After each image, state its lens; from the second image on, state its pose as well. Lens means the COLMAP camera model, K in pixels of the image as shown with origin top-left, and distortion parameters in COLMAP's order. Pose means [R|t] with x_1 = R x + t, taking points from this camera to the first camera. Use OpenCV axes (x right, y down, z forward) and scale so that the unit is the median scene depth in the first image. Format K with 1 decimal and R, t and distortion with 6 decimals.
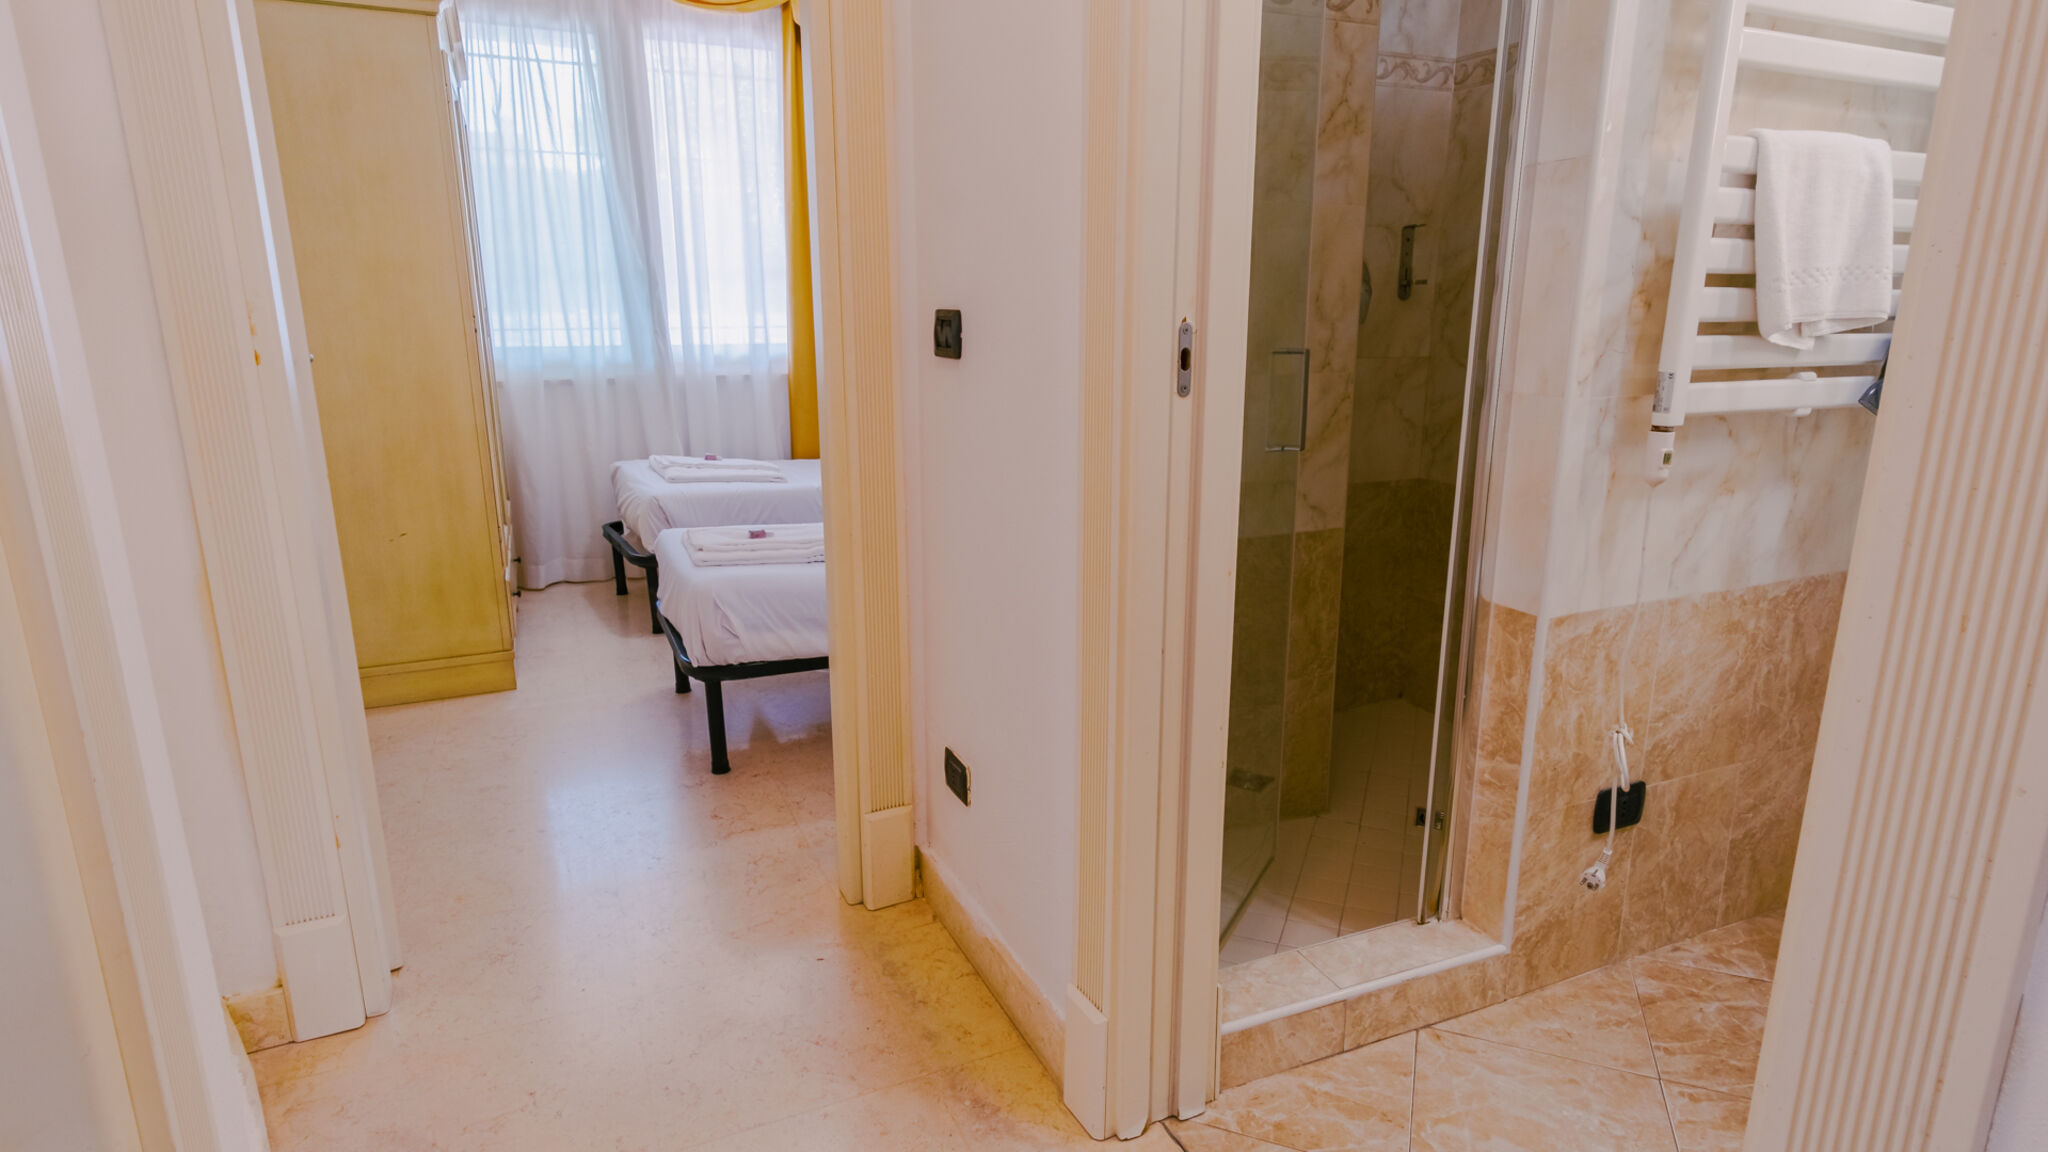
lens RADIAL K [[1083.7, 0, 1024.0], [0, 1083.7, 576.0], [0, 0, 1]] dist [0.005686, 0.001108]
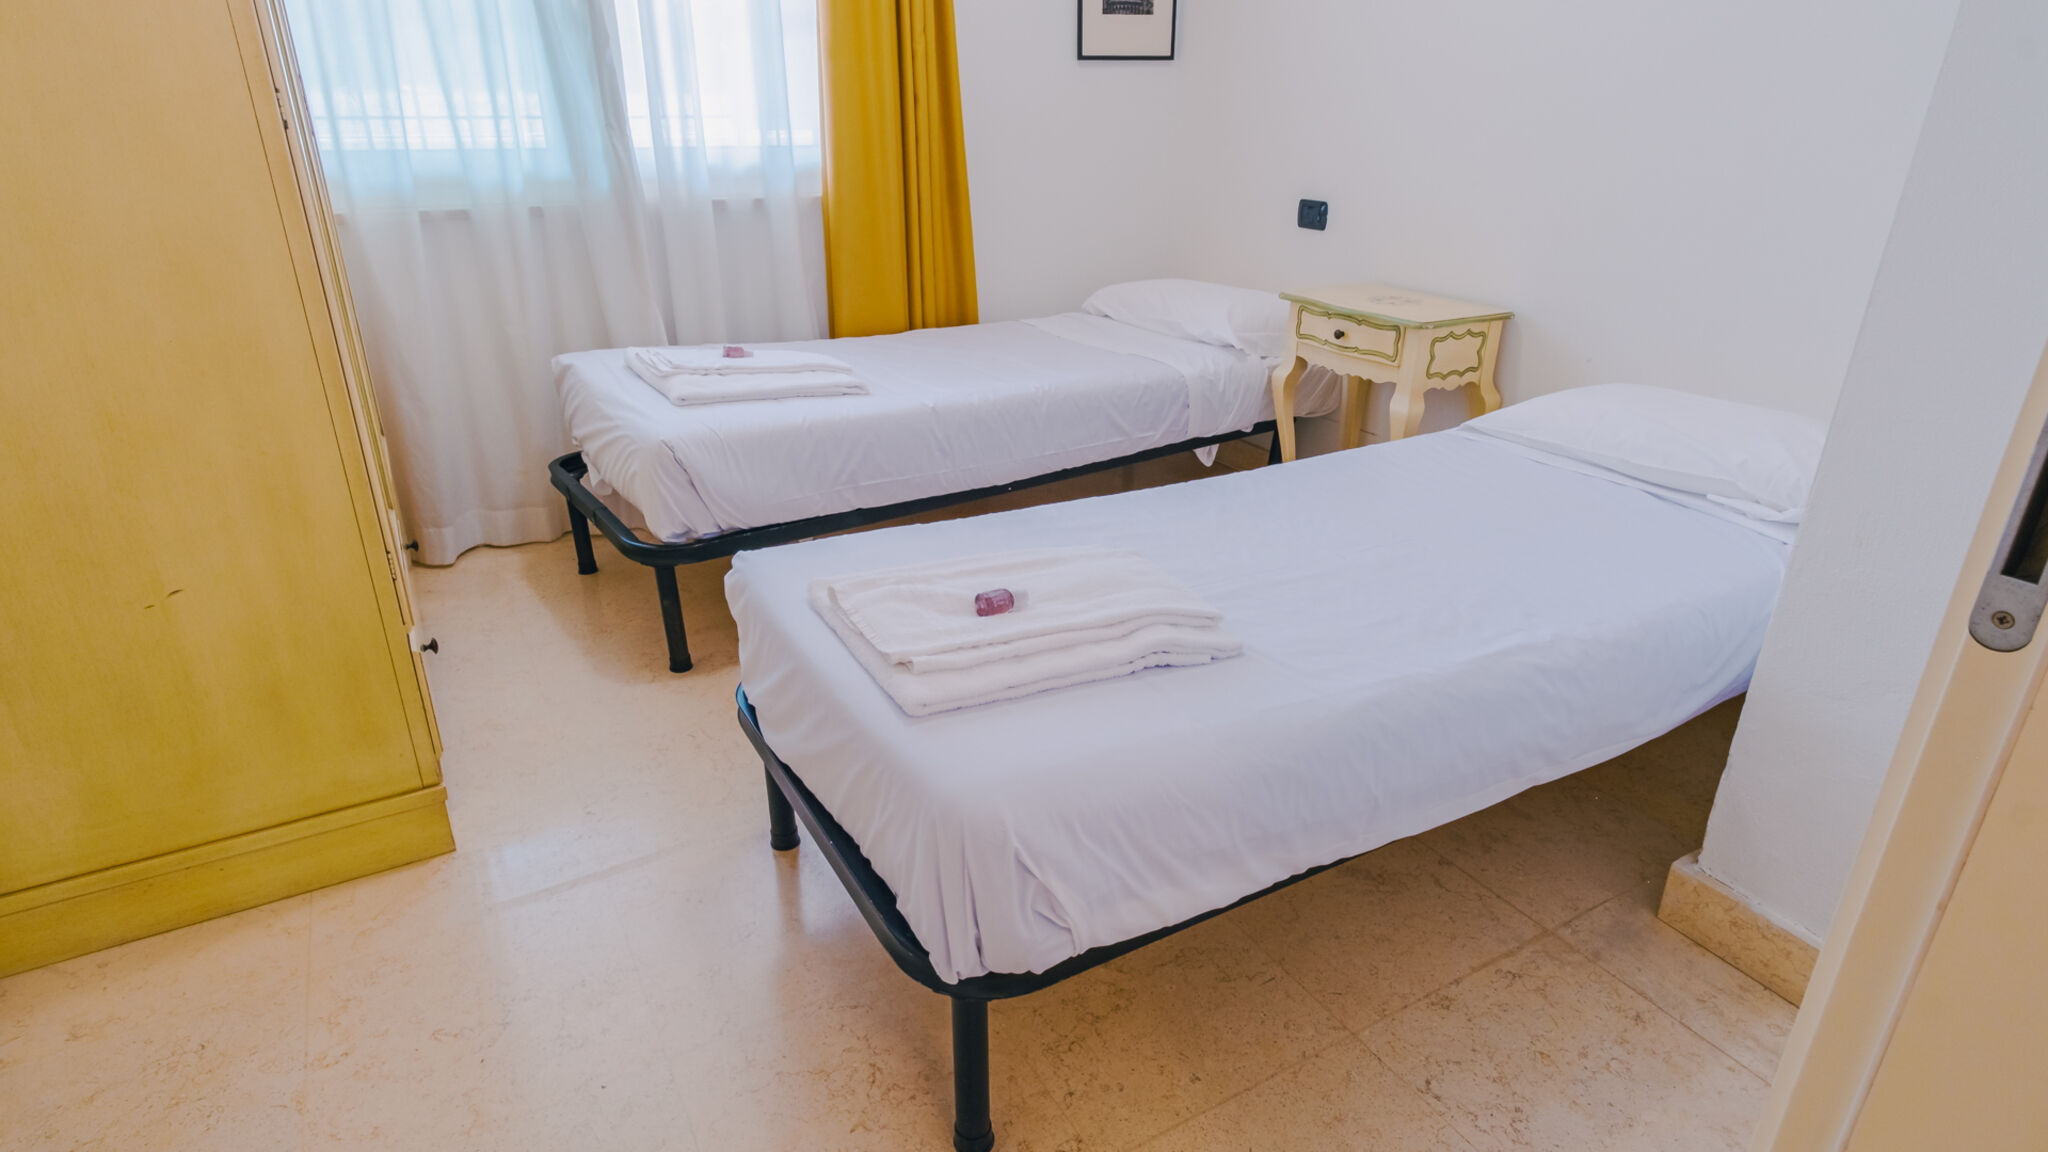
lens RADIAL K [[1083.7, 0, 1024.0], [0, 1083.7, 576.0], [0, 0, 1]] dist [0.005686, 0.001108]
pose [[0.994105, -0.029863, 0.104226, -0.189065], [0.011040, 0.984204, 0.176692, -0.087865], [-0.107857, -0.174500, 0.978732, 0.368904]]
